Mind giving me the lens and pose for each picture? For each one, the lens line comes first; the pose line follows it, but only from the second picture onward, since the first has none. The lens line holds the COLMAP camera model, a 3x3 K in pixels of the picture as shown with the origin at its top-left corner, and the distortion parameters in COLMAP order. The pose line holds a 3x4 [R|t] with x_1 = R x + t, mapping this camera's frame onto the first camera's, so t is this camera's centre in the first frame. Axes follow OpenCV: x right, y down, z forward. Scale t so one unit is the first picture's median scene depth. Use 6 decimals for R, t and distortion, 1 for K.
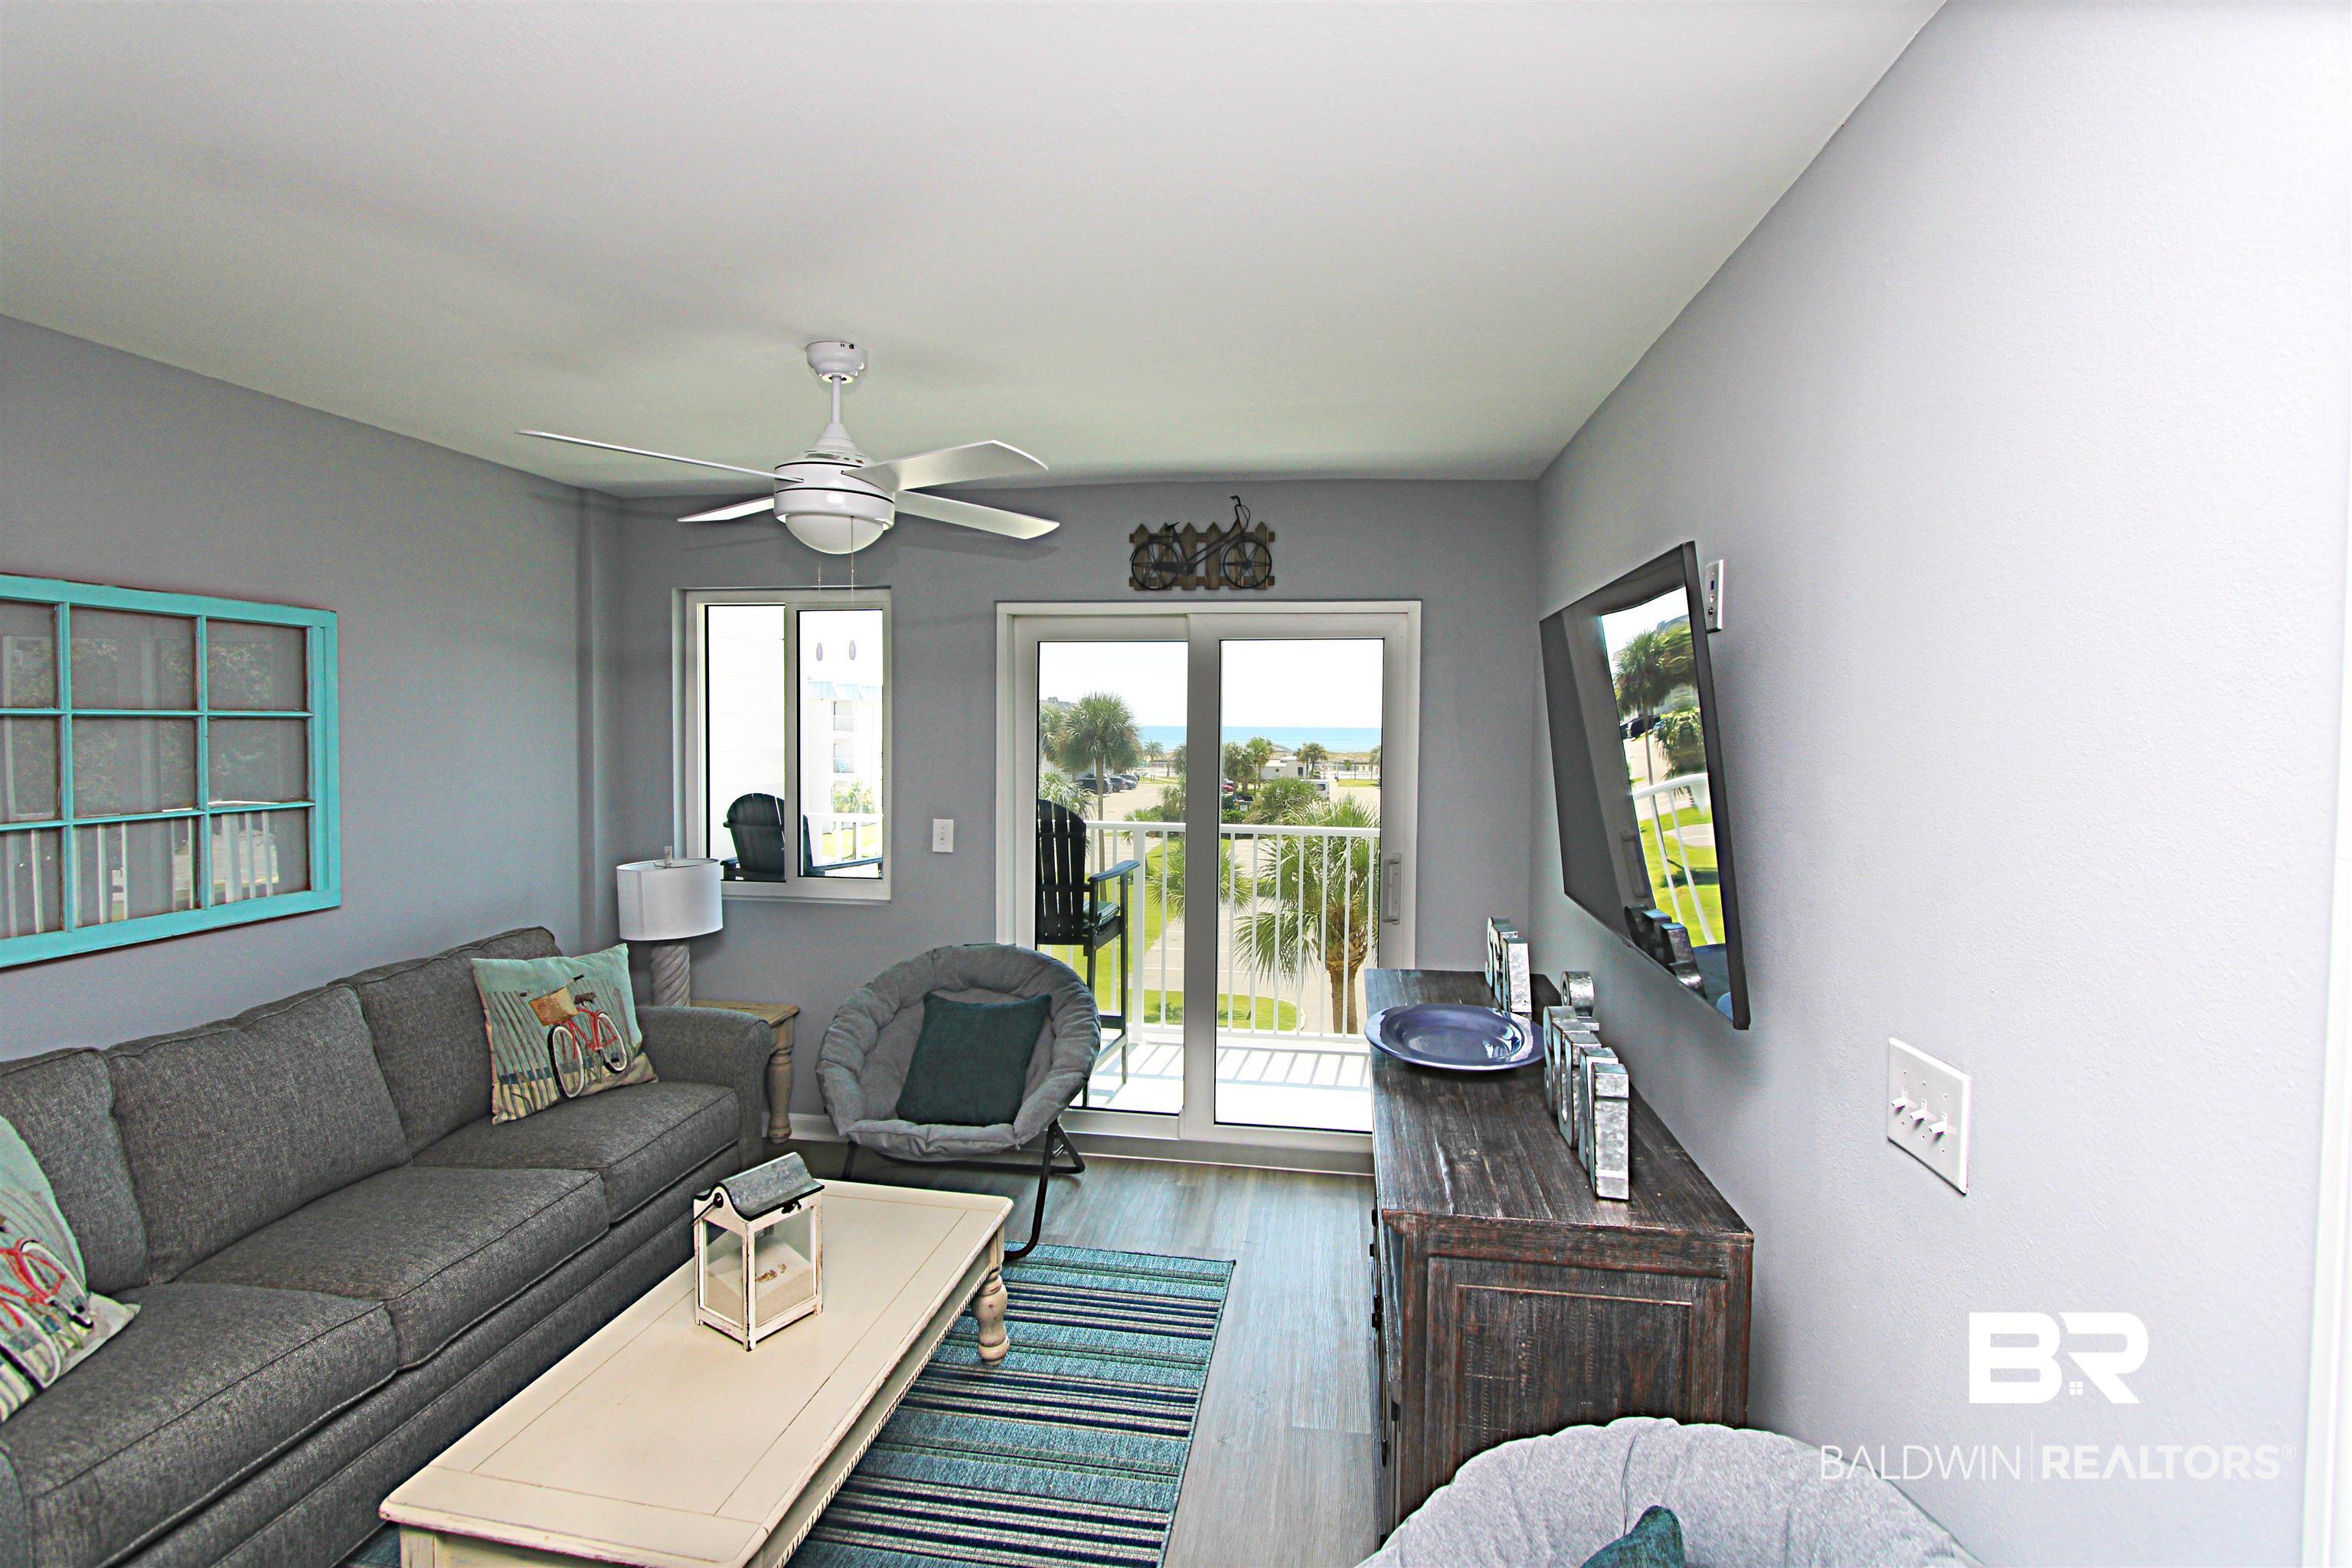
lens RADIAL K [[1101.5, 0, 1155.9], [0, 1101.5, 761.0], [0, 0, 1]] dist [-0.012642, 0.002737]
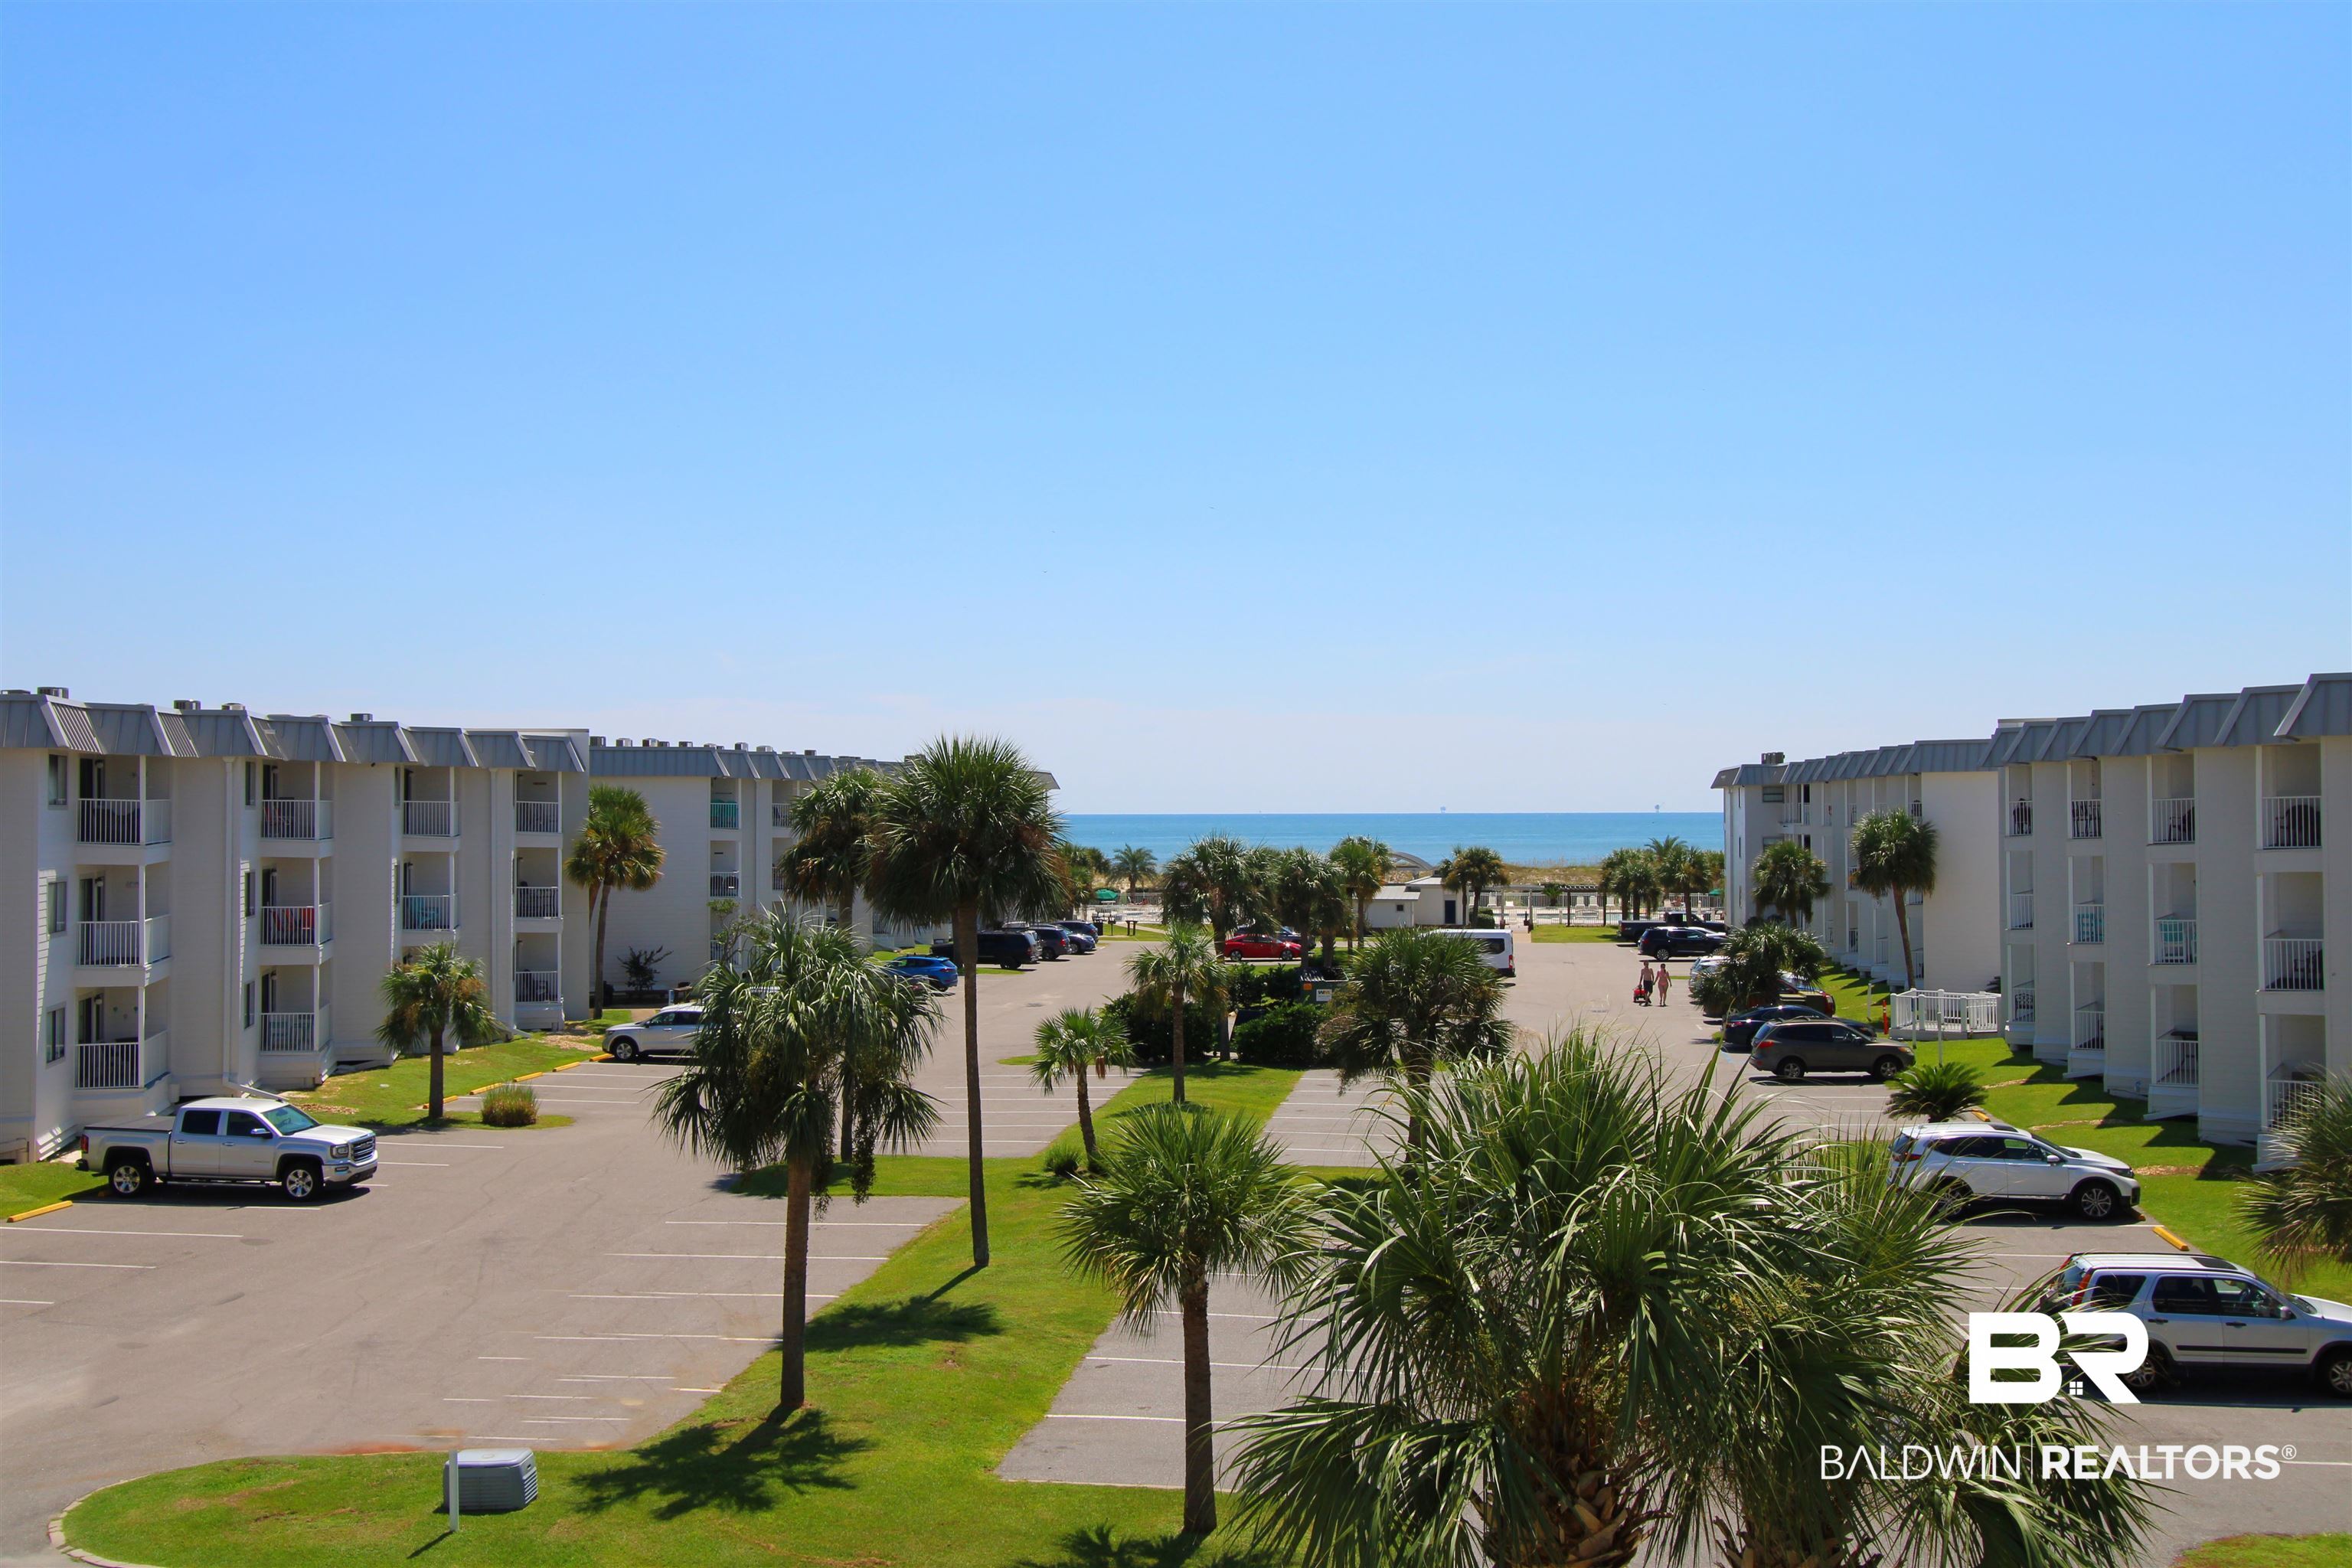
lens RADIAL K [[1969.2, 0, 1179.8], [0, 1969.2, 781.2], [0, 0, 1]] dist [0.006781, 0.002360]
pose [[0.999874, -0.011825, -0.010633, 0.245091], [0.011311, 0.998824, -0.047136, -0.060208], [0.011178, 0.047009, 0.998832, 1.529837]]
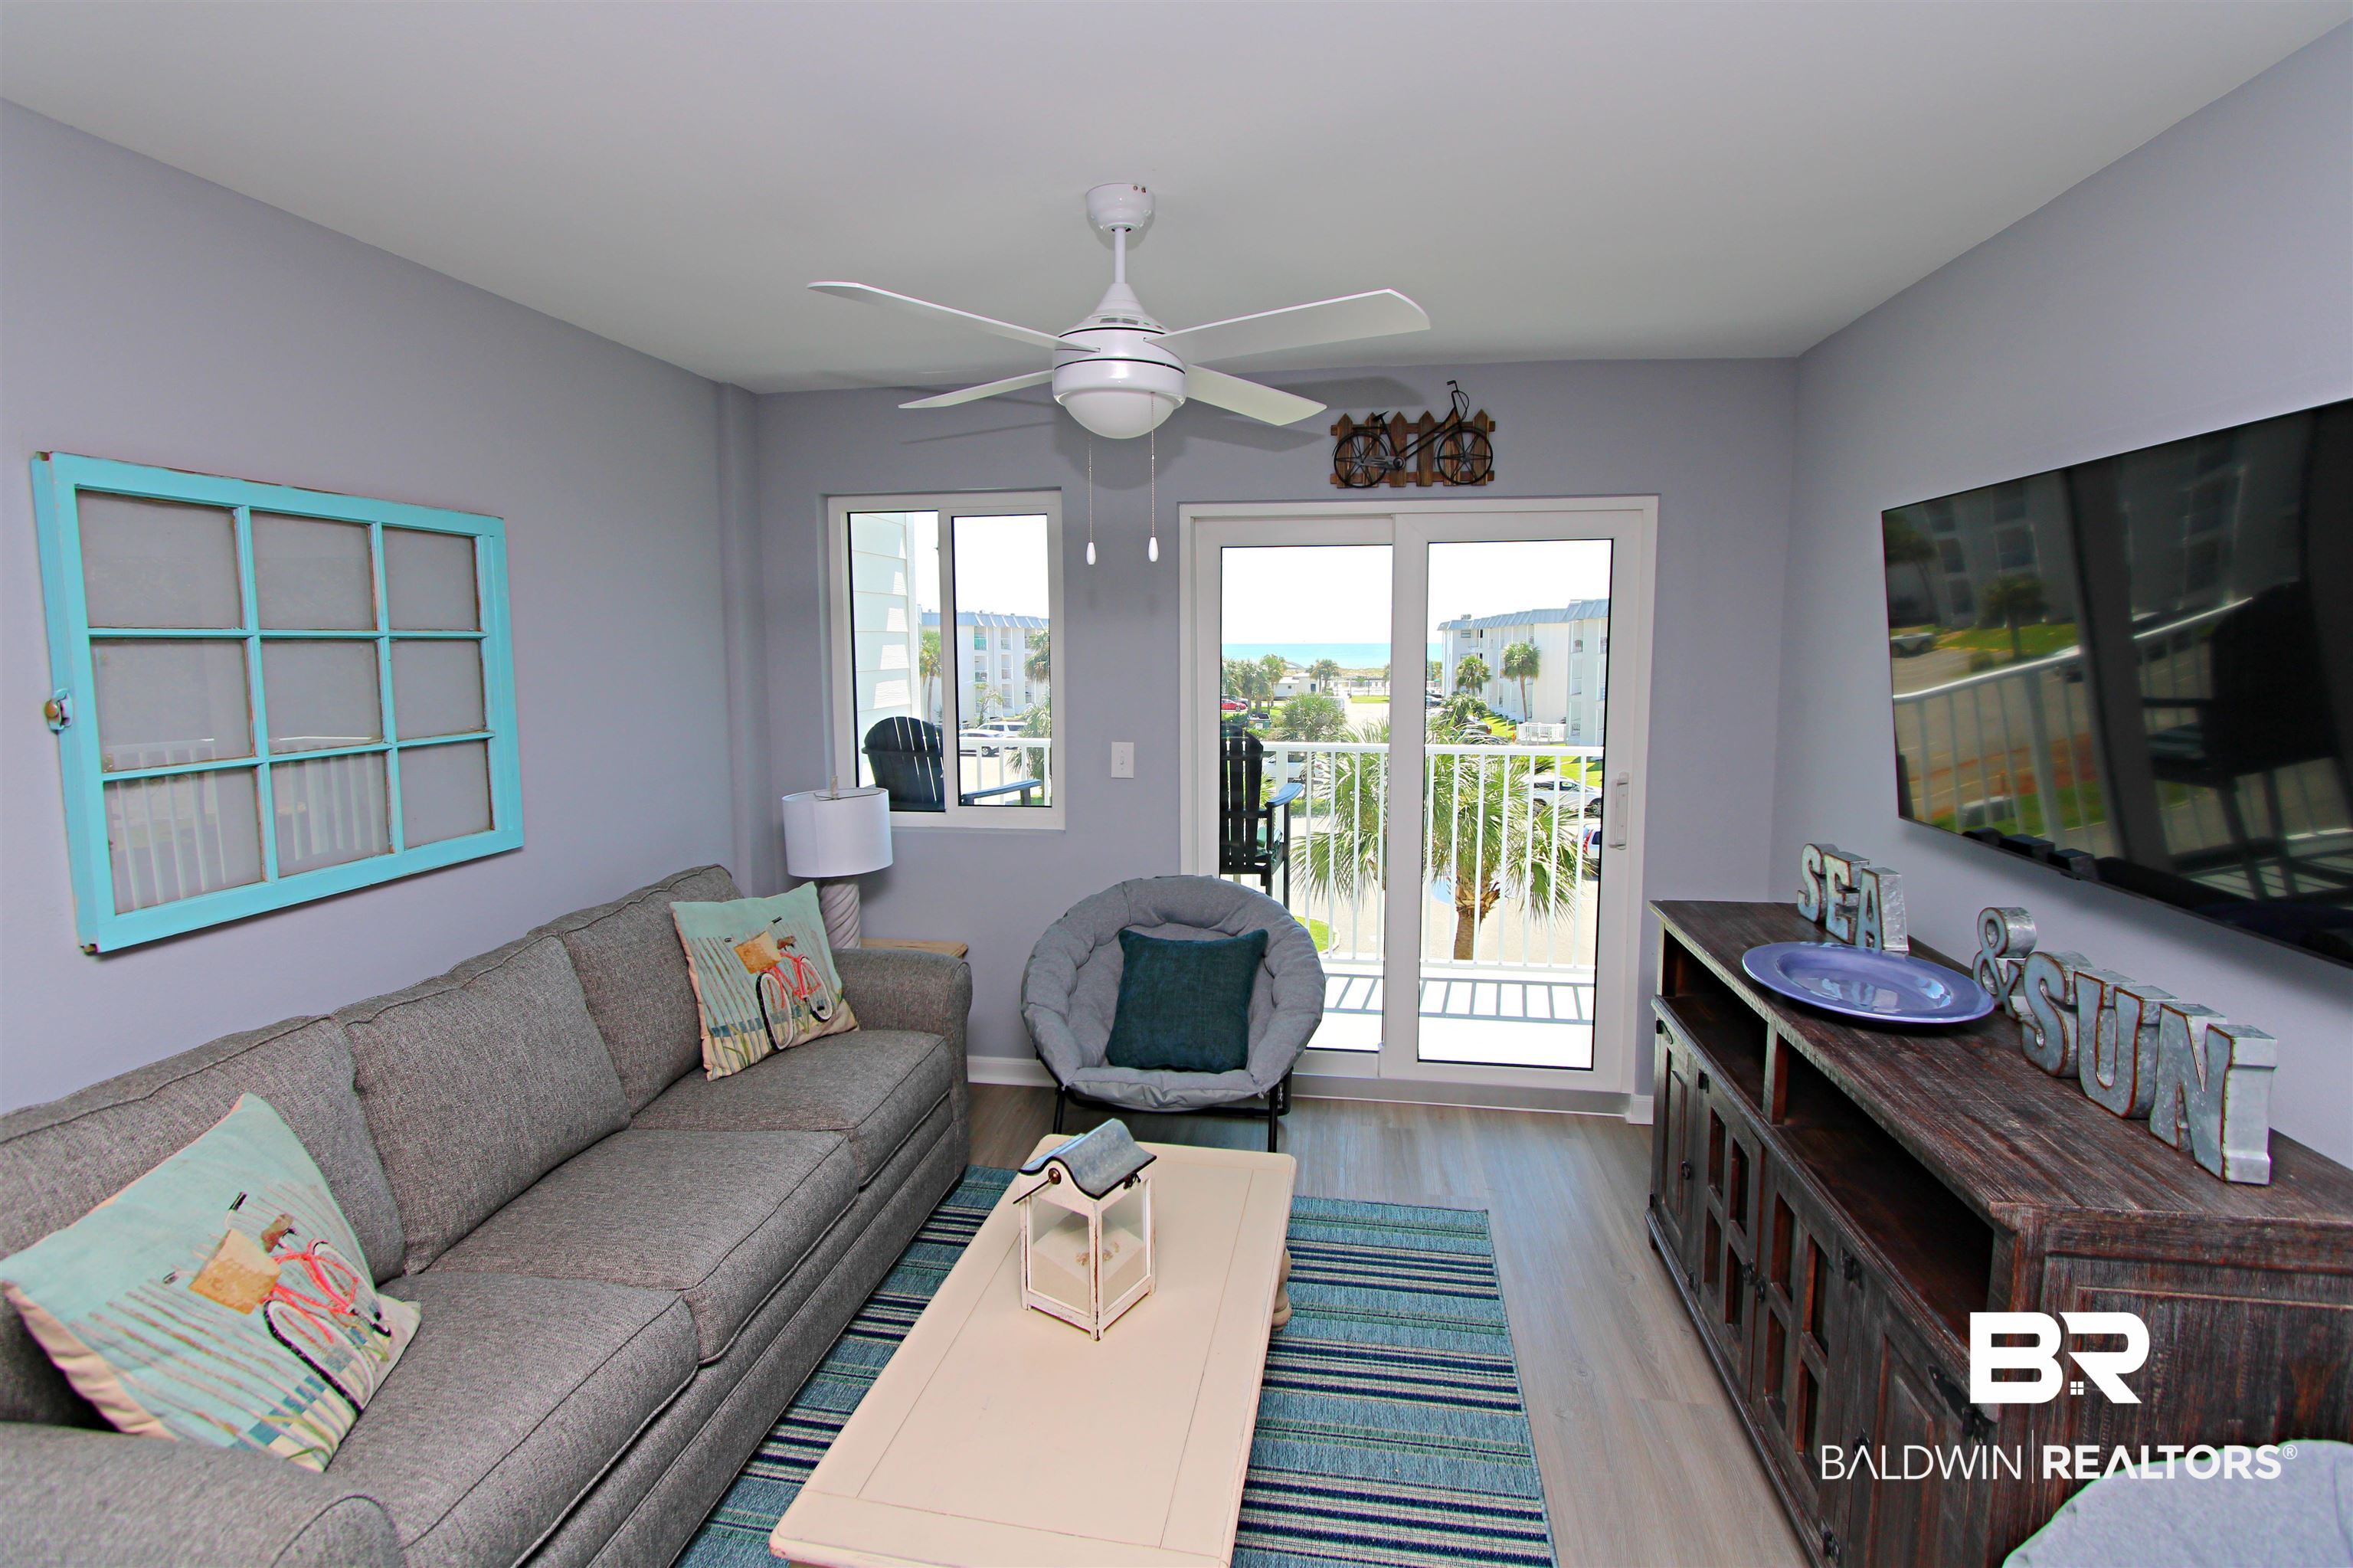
lens RADIAL K [[1102.0, 0, 1134.7], [0, 1102.0, 754.8], [0, 0, 1]] dist [-0.012642, 0.002737]
pose [[0.999929, -0.011589, -0.002801, -0.238682], [0.011753, 0.997627, 0.067842, 0.000946], [0.002008, -0.067870, 0.997692, 0.099761]]
